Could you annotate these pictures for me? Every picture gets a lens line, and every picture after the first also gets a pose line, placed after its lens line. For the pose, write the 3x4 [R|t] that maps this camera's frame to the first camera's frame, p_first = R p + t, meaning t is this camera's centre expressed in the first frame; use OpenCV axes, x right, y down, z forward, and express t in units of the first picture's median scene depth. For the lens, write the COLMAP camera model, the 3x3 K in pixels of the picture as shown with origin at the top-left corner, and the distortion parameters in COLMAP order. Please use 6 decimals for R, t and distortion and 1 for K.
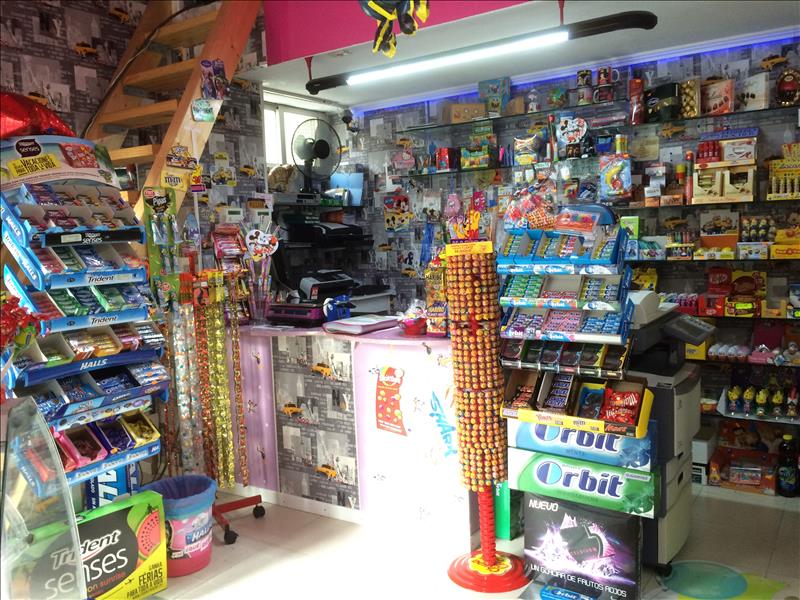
lens RADIAL K [[691.0, 0, 400.0], [0, 691.0, 300.0], [0, 0, 1]] dist [0.074568, -0.109385]
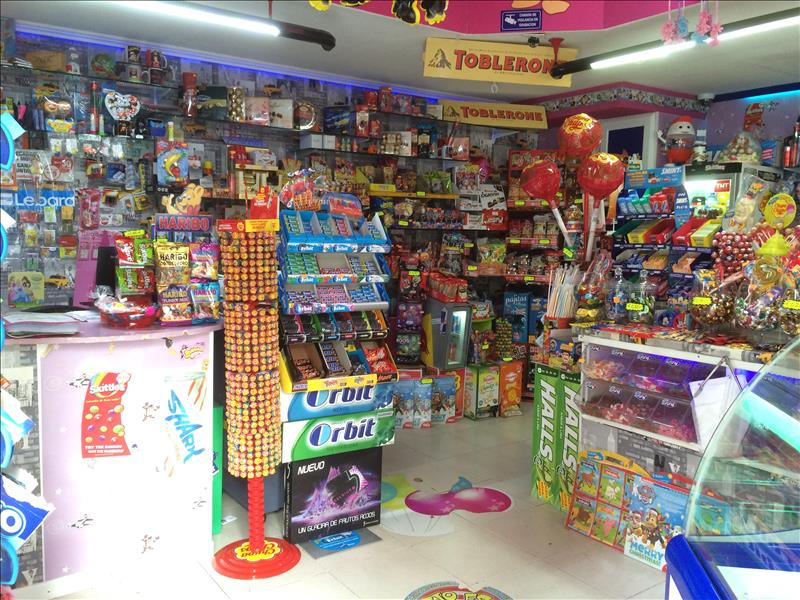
lens RADIAL K [[691.0, 0, 400.0], [0, 691.0, 300.0], [0, 0, 1]] dist [0.074568, -0.109385]
pose [[0.346159, -0.045213, 0.937086, -0.663287], [0.053021, 0.998184, 0.028575, 0.010943], [-0.936676, 0.039794, 0.347928, 0.435497]]
